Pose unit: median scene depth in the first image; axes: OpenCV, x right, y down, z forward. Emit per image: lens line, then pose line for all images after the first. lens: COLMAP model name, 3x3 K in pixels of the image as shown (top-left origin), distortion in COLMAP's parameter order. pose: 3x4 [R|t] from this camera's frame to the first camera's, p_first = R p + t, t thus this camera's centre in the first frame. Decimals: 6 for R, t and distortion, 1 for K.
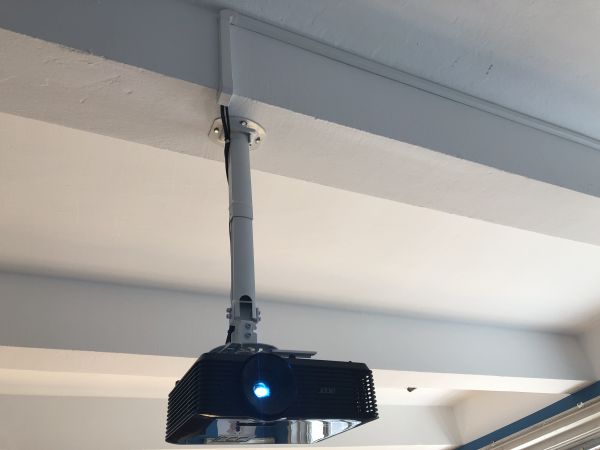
lens RADIAL K [[489.3, 0, 298.6], [0, 489.3, 223.2], [0, 0, 1]] dist [0.014408, -0.004048]
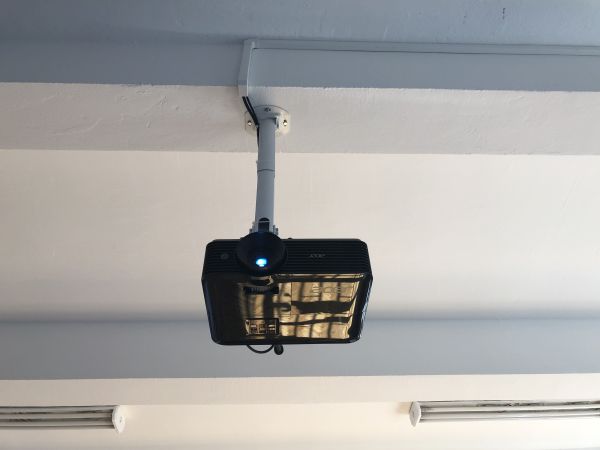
lens RADIAL K [[489.3, 0, 299.7], [0, 489.3, 223.2], [0, 0, 1]] dist [0.014408, -0.004048]
pose [[0.922199, -0.240612, -0.302745, 0.271753], [0.176999, 0.958671, -0.222759, 0.364327], [0.343831, 0.151843, 0.926674, -0.056903]]
